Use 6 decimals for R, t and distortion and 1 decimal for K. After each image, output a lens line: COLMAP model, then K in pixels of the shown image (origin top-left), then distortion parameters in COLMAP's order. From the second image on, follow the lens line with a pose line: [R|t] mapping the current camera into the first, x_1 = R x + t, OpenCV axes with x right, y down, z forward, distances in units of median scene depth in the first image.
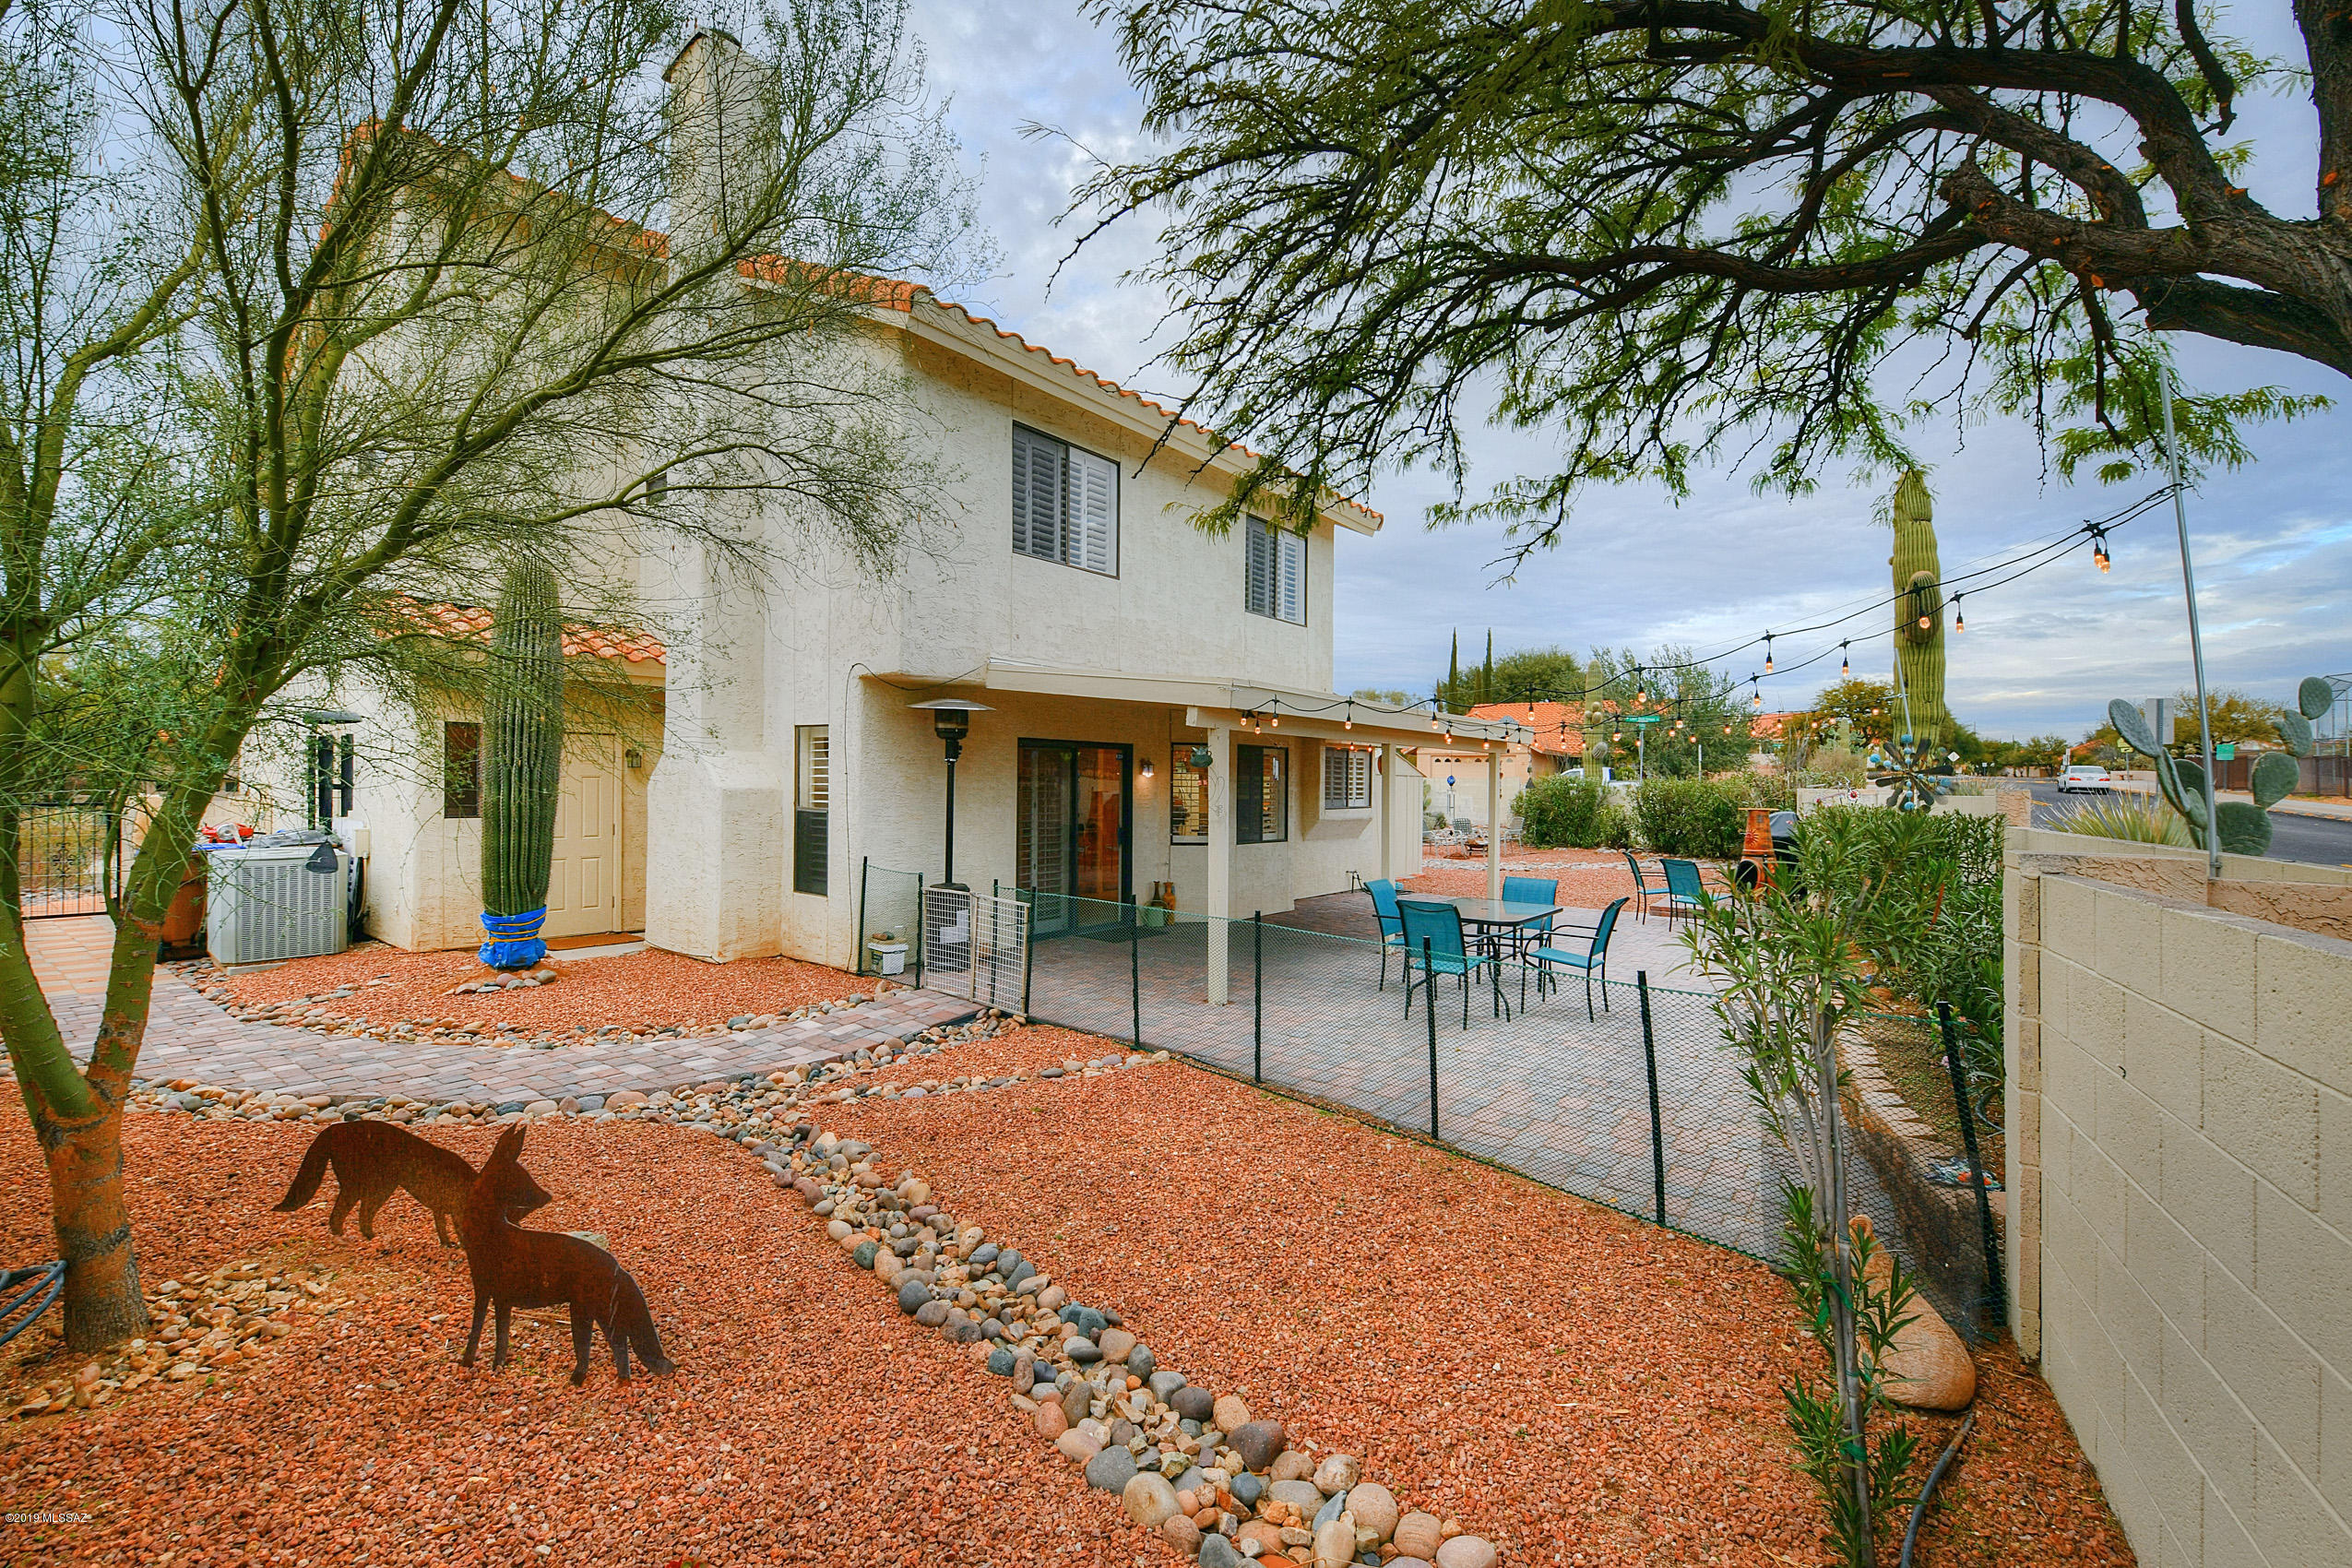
lens RADIAL K [[949.3, 0, 1175.7], [0, 949.3, 810.9], [0, 0, 1]] dist [0.001406, 0.000080]
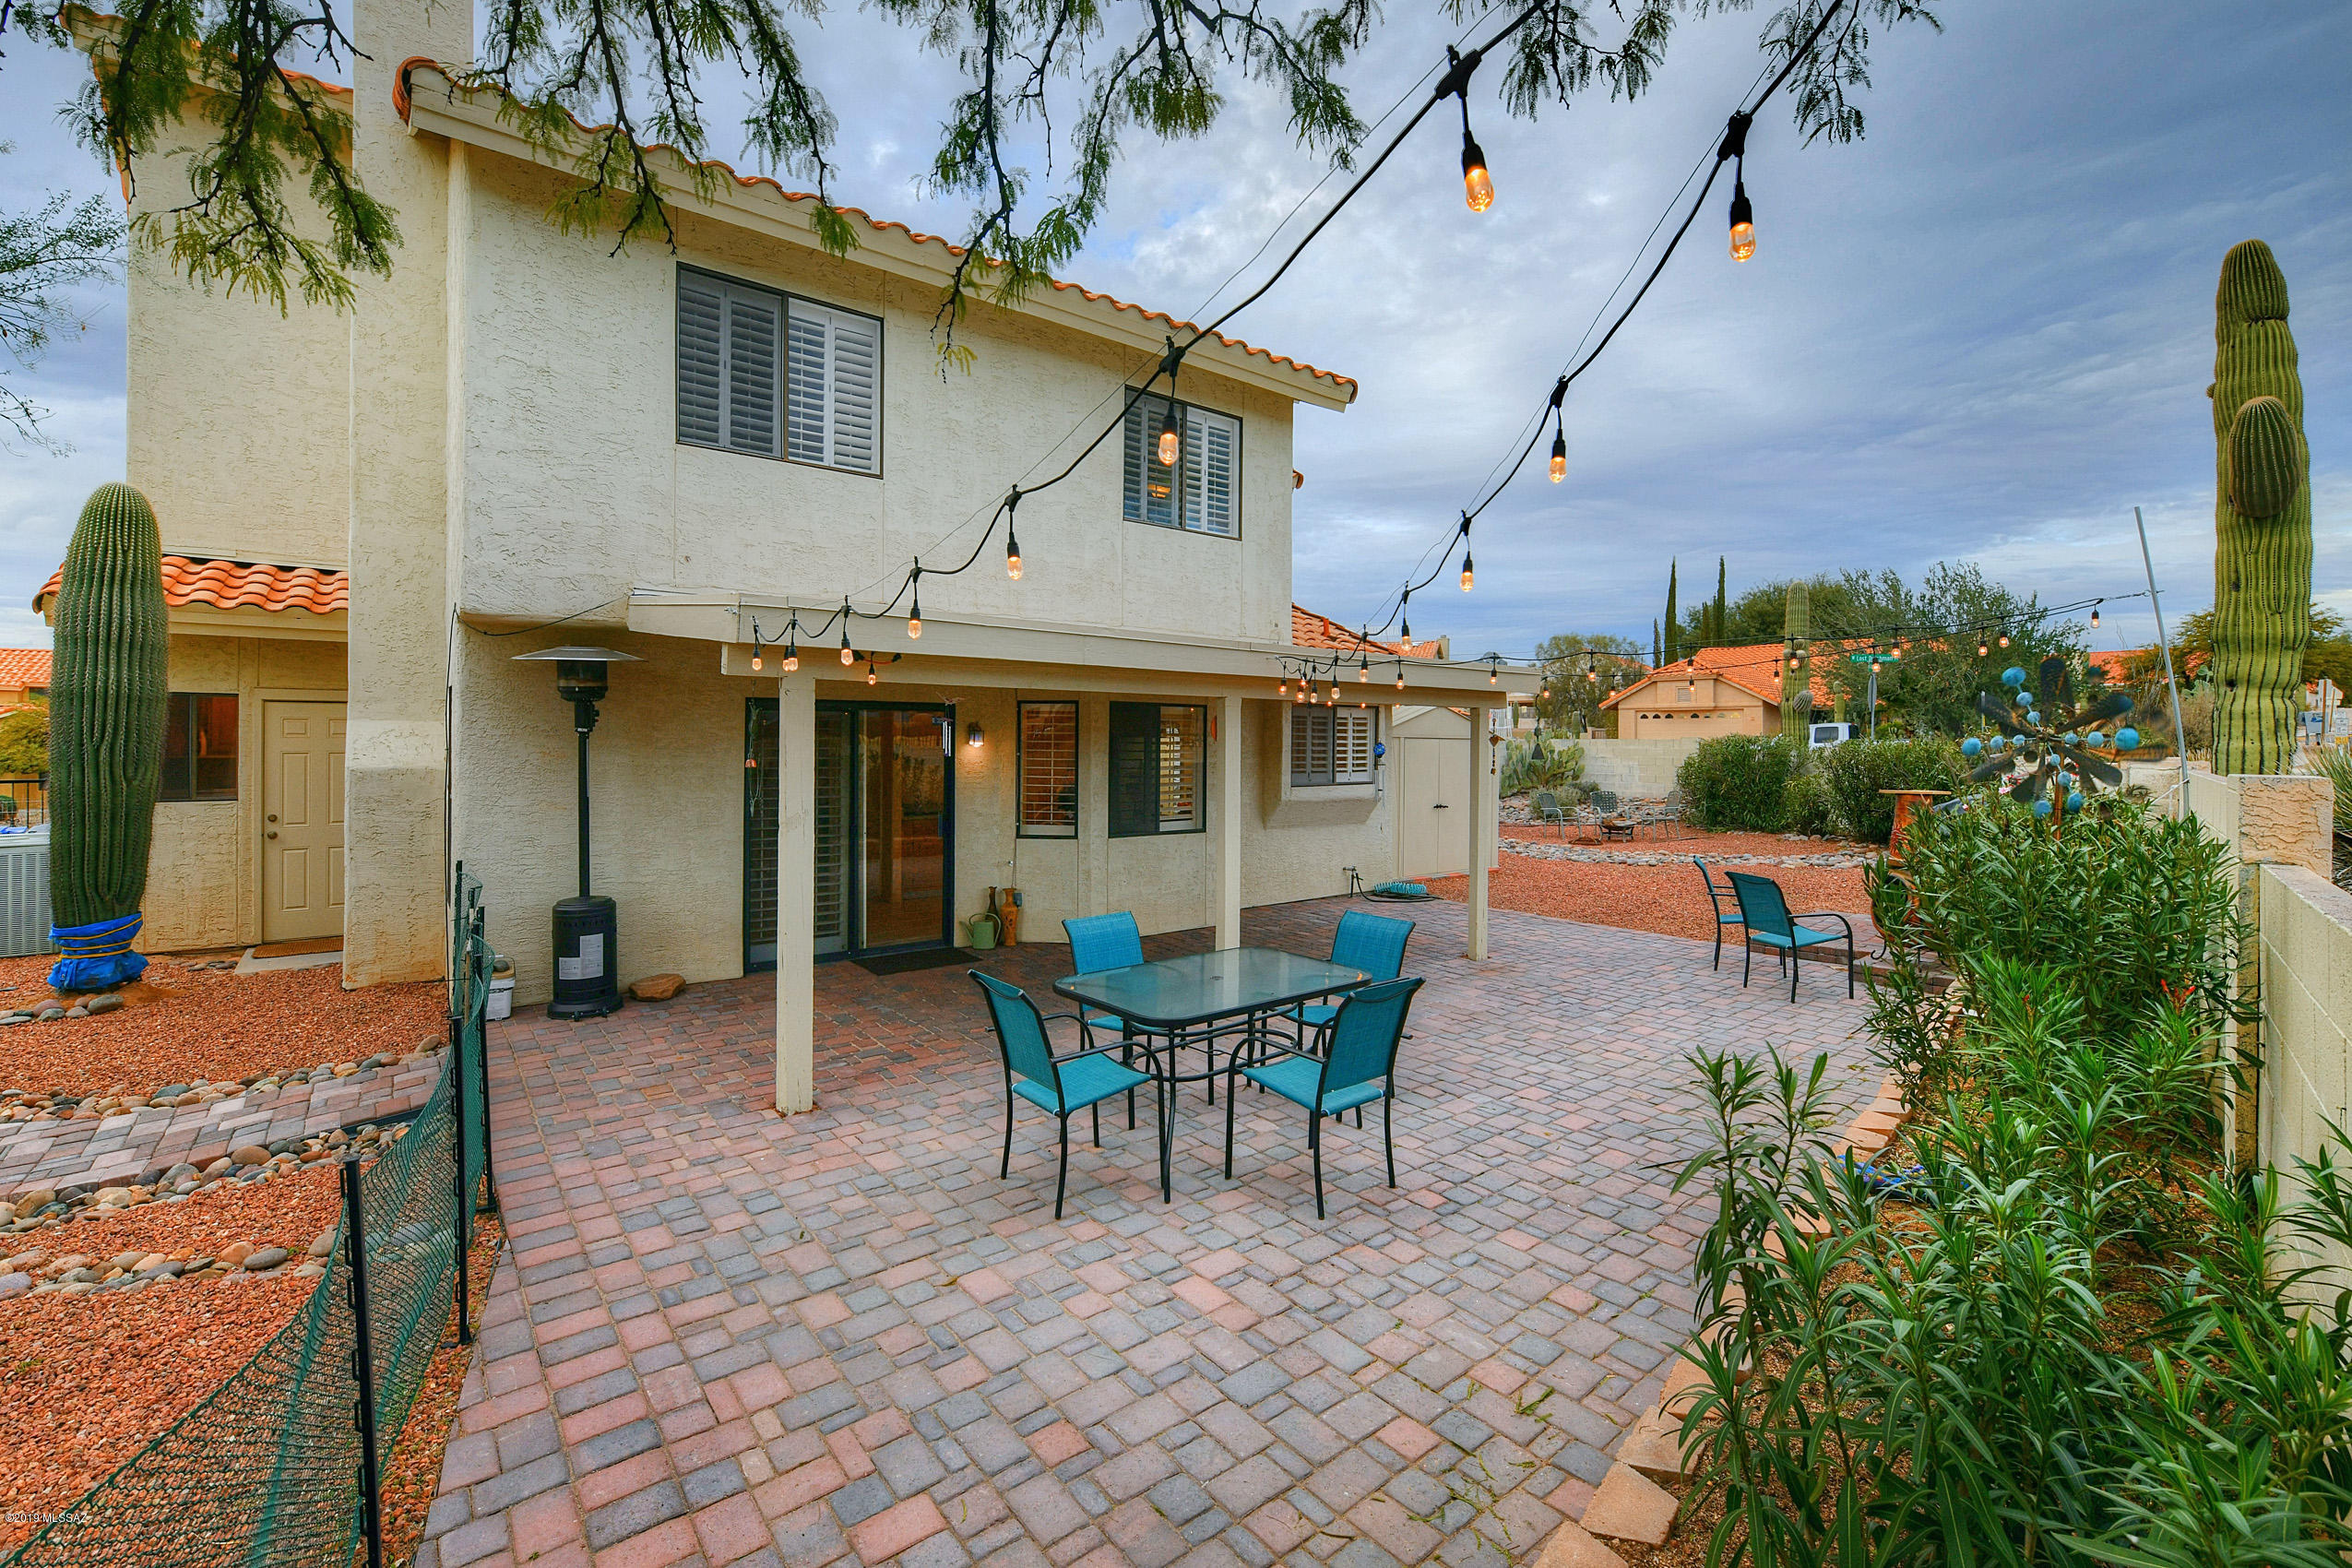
lens RADIAL K [[971.7, 0, 1205.3], [0, 971.7, 777.7], [0, 0, 1]] dist [-0.003029, -0.000141]
pose [[0.974516, 0.000132, -0.224318, 0.320844], [0.001073, 0.999986, 0.005248, -0.015740], [0.224315, -0.005355, 0.974502, 0.298505]]
